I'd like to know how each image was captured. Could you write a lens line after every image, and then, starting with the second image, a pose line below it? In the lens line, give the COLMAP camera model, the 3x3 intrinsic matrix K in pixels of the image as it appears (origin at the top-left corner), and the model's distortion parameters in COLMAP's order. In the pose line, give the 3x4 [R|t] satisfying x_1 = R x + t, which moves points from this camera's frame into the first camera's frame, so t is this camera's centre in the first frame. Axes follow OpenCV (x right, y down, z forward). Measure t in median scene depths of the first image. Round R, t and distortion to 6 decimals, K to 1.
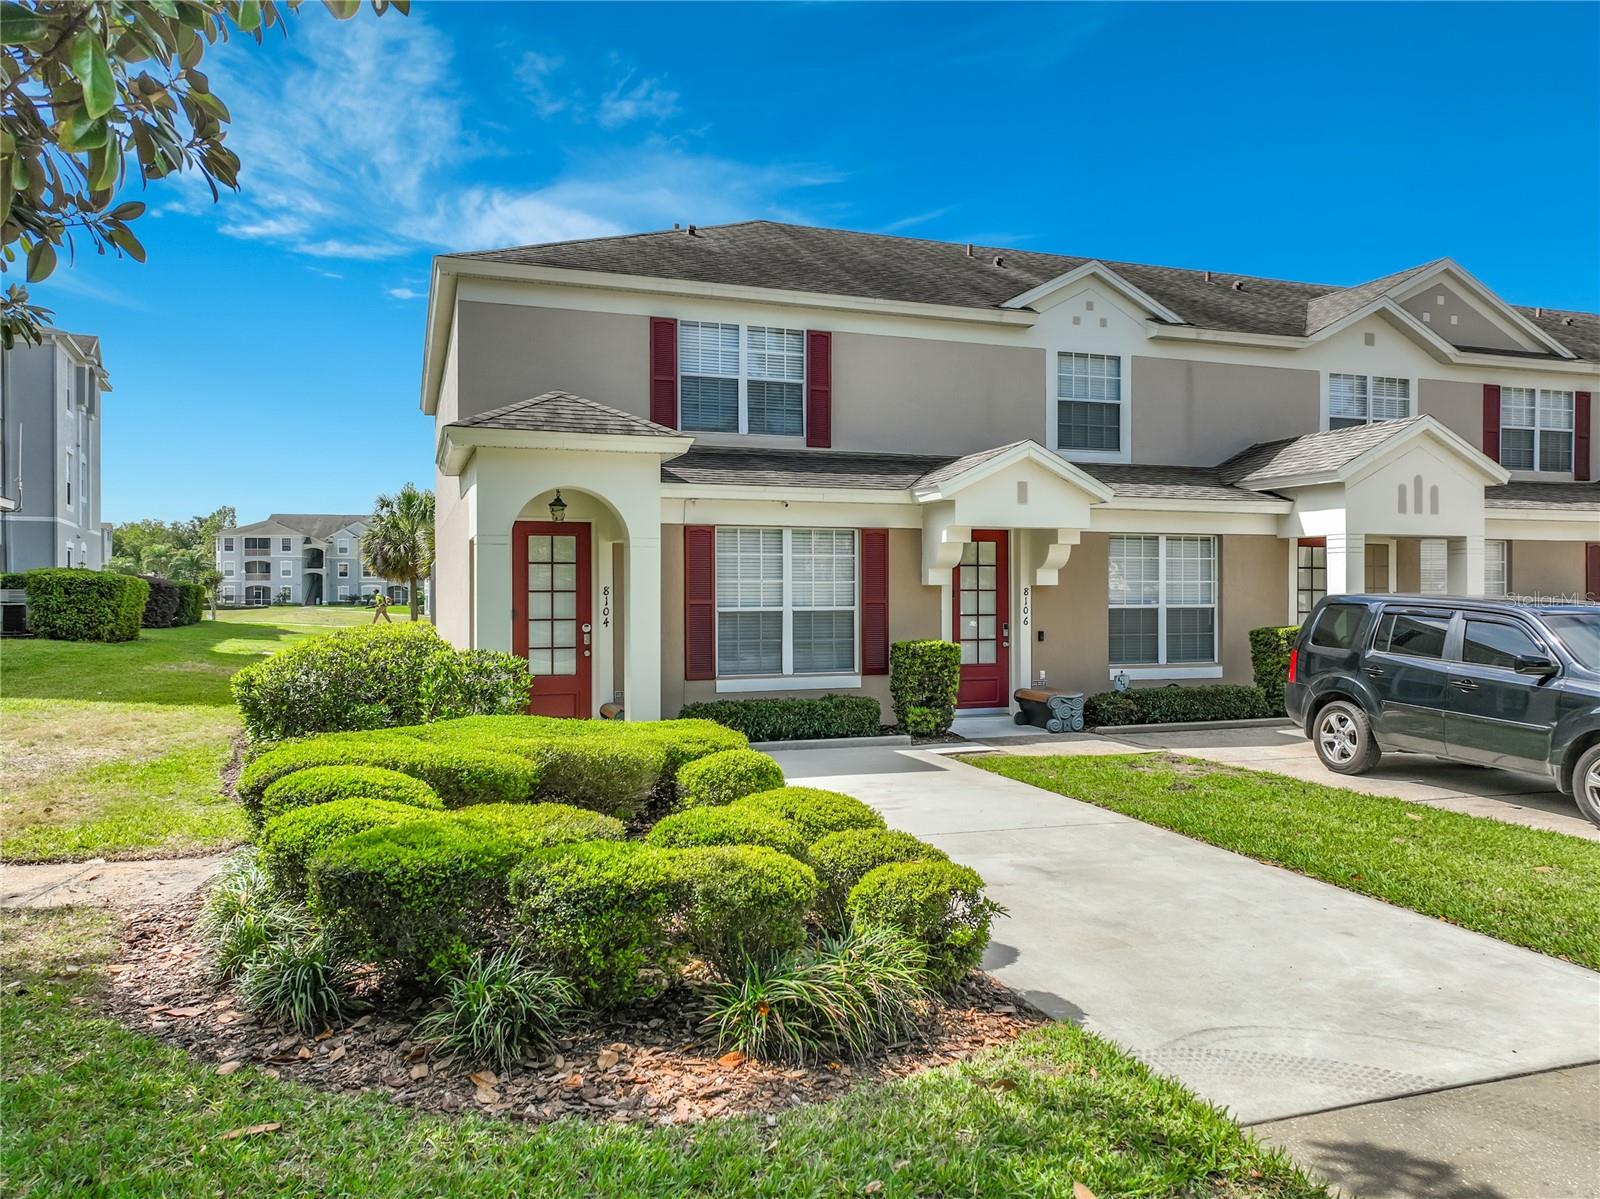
lens RADIAL K [[1370.3, 0, 777.1], [0, 1370.3, 609.1], [0, 0, 1]] dist [0.006556, -0.001647]
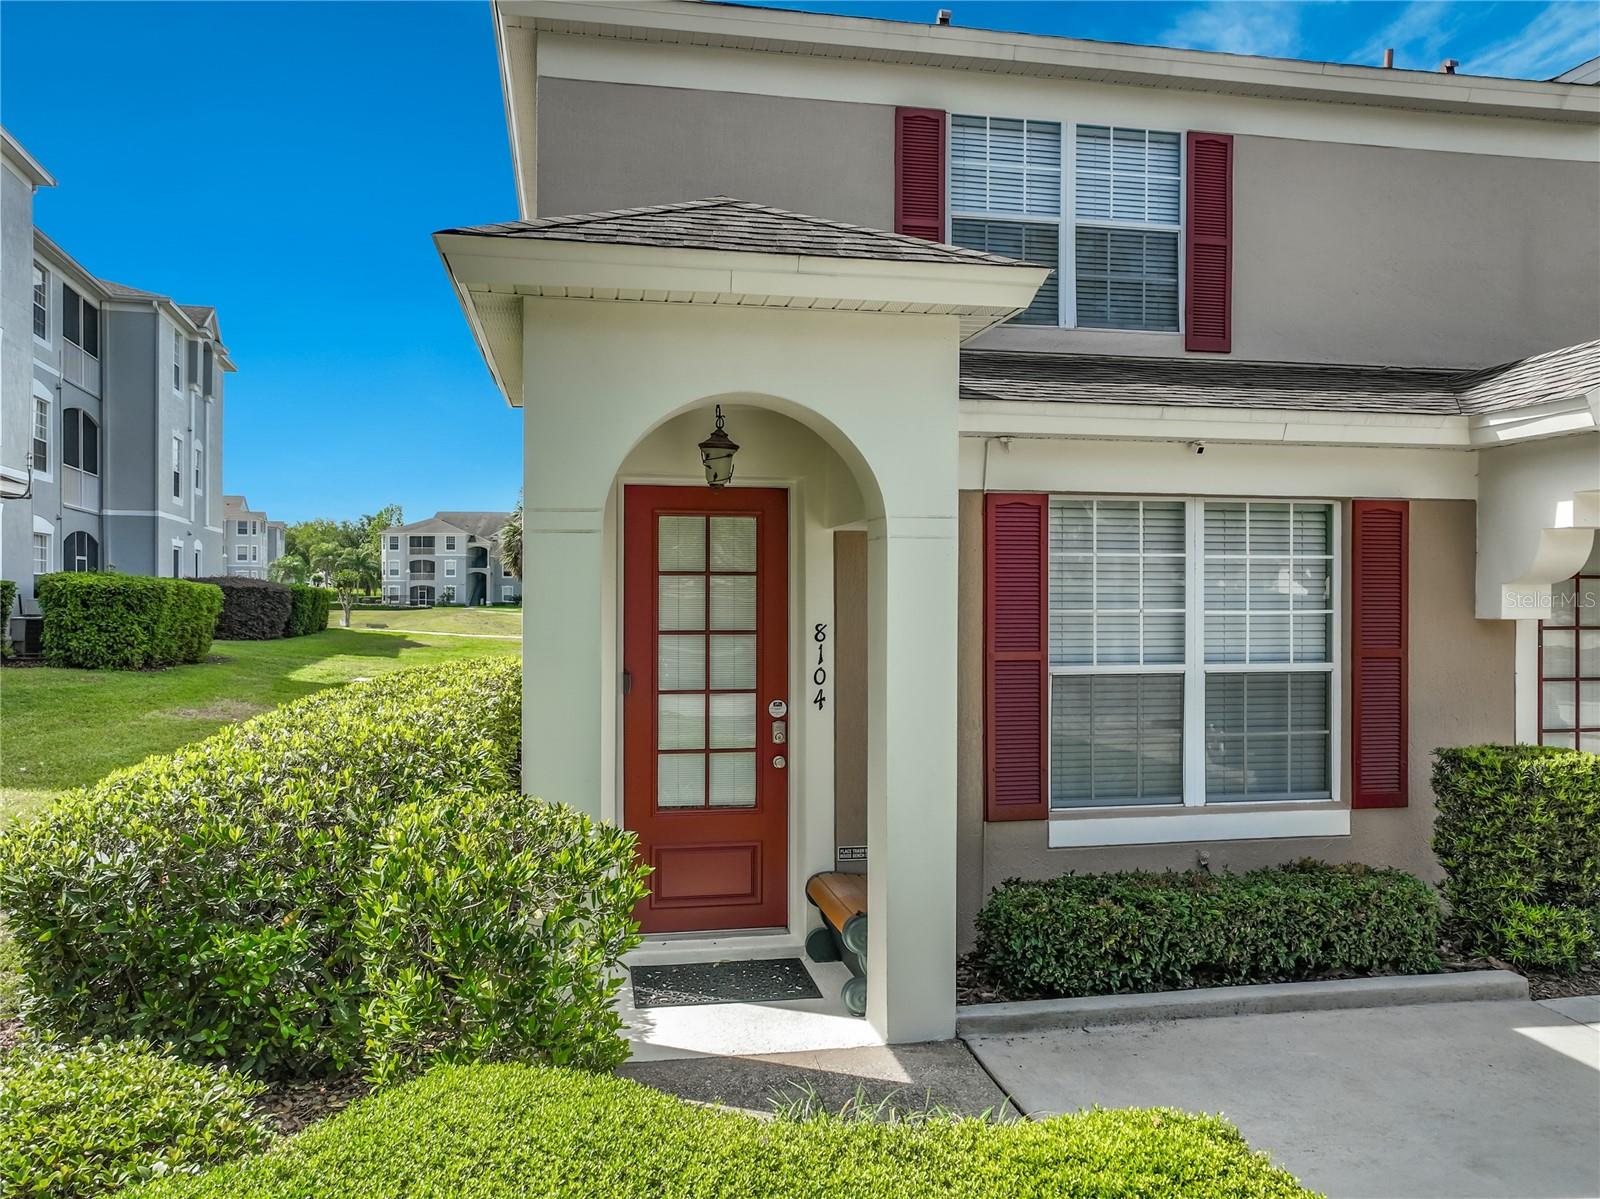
lens RADIAL K [[1145.2, 0, 788.2], [0, 1145.2, 599.2], [0, 0, 1]] dist [0.001405, 0.008225]
pose [[0.994106, 0.003356, -0.108358, -0.090620], [-0.003234, 0.999994, 0.001298, -0.024602], [0.108362, -0.000940, 0.994111, 0.591734]]
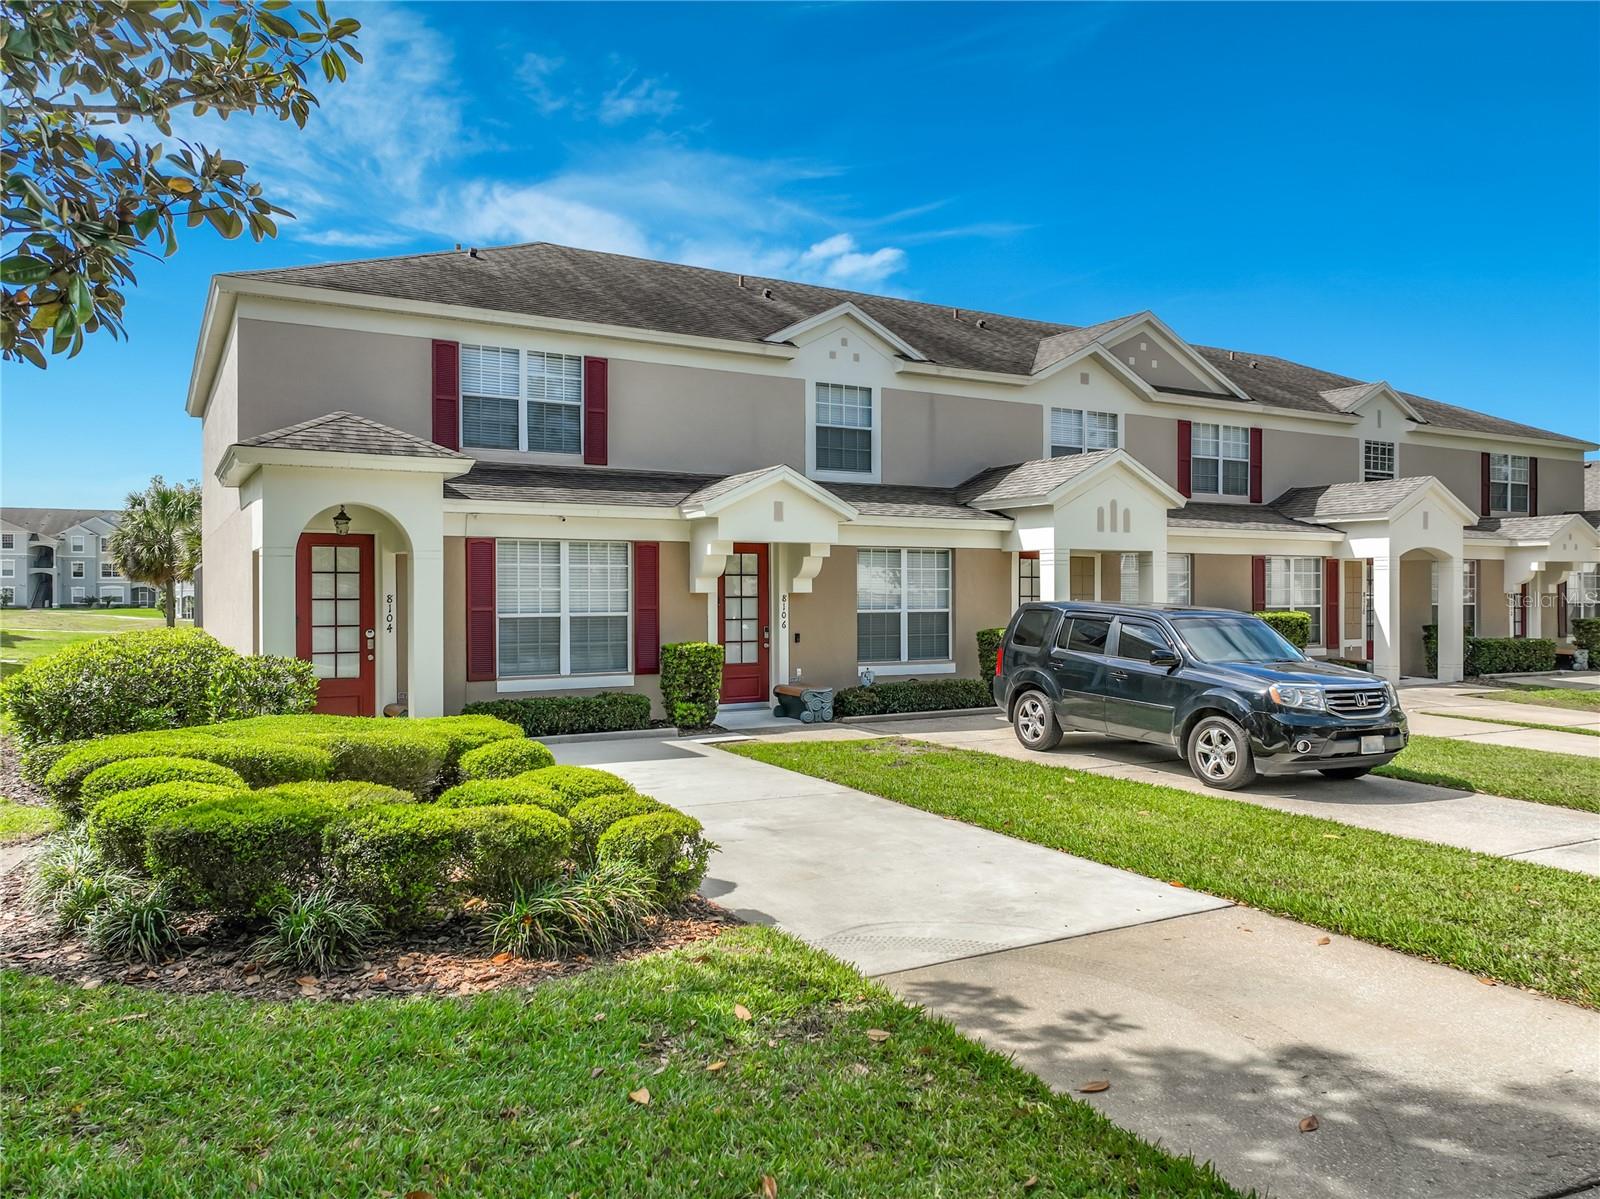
lens RADIAL K [[1454.0, 0, 913.3], [0, 1454.0, 599.8], [0, 0, 1]] dist [0.000651, 0.004088]
pose [[0.973613, -0.001487, 0.228199, 0.013551], [0.002644, 0.999985, -0.004763, -0.005876], [-0.228189, 0.005240, 0.973603, -0.191088]]
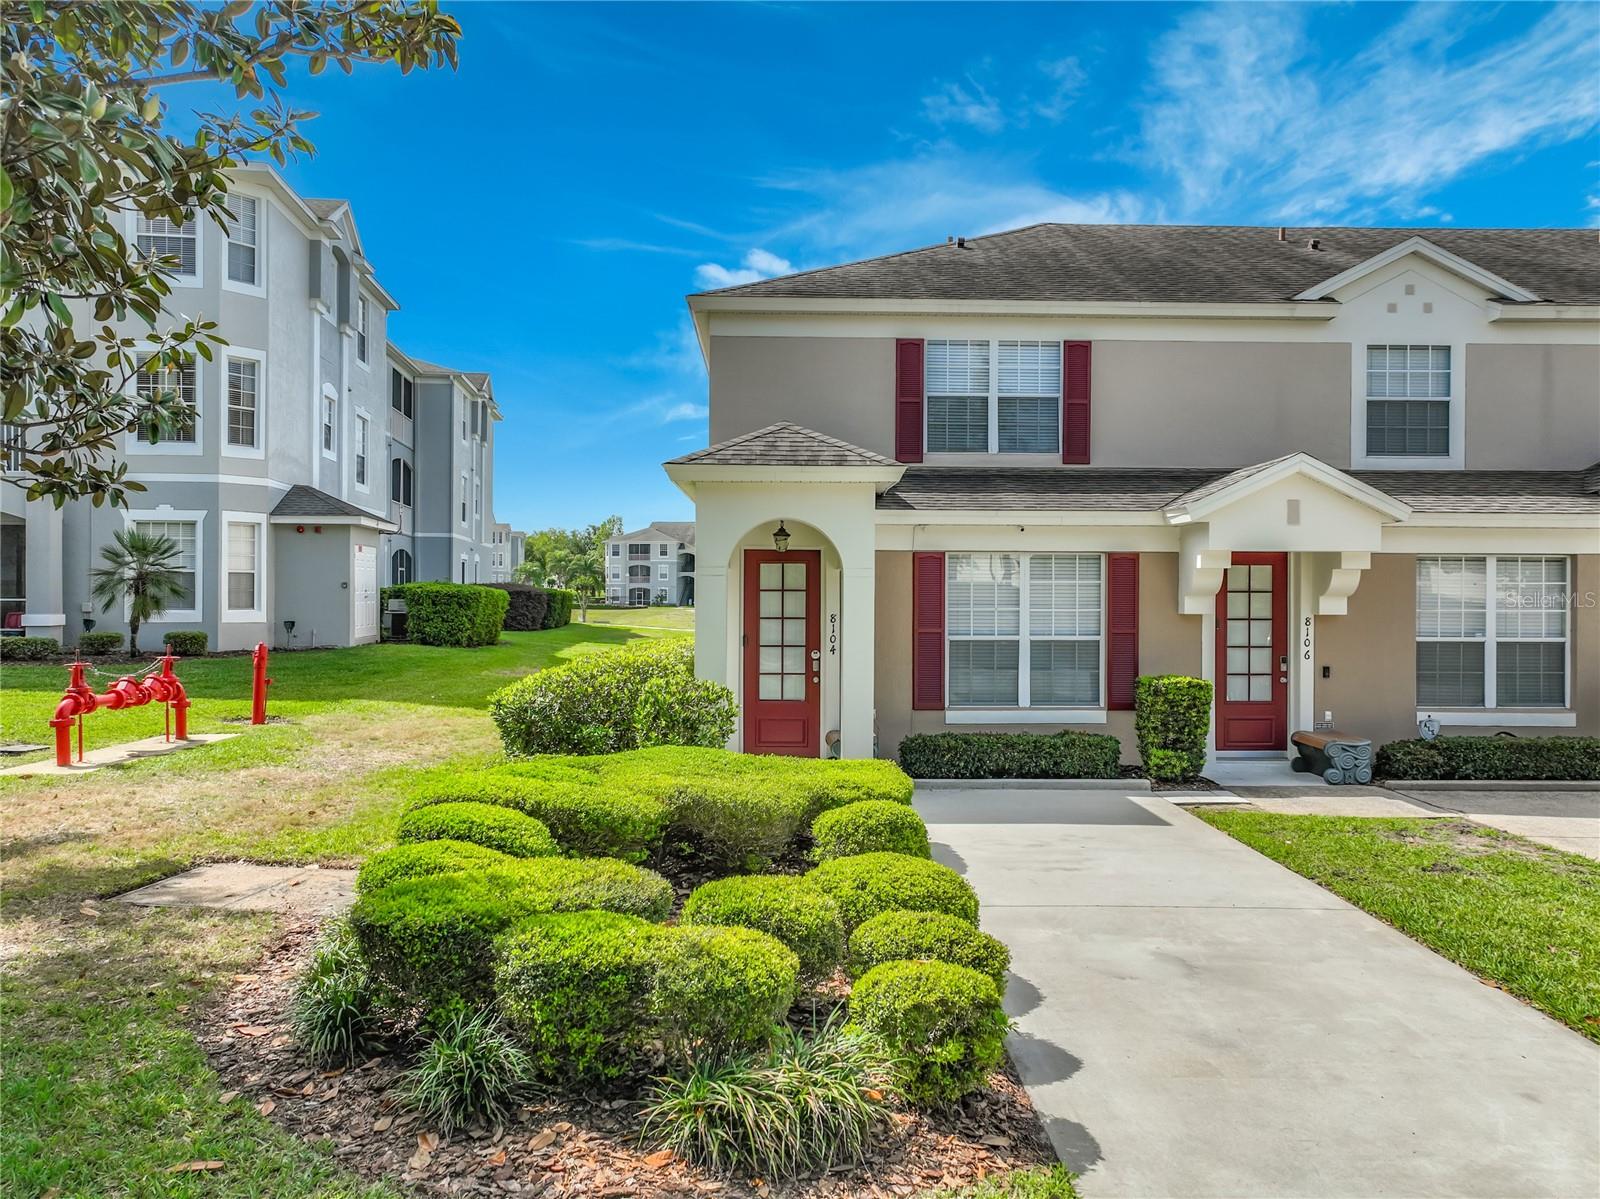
lens RADIAL K [[1341.2, 0, 688.0], [0, 1341.2, 594.5], [0, 0, 1]] dist [-0.001063, 0.021332]
pose [[0.930303, 0.004576, -0.366763, 0.132572], [-0.005268, 0.999986, -0.000888, -0.028543], [0.366753, 0.002758, 0.930314, 0.047049]]
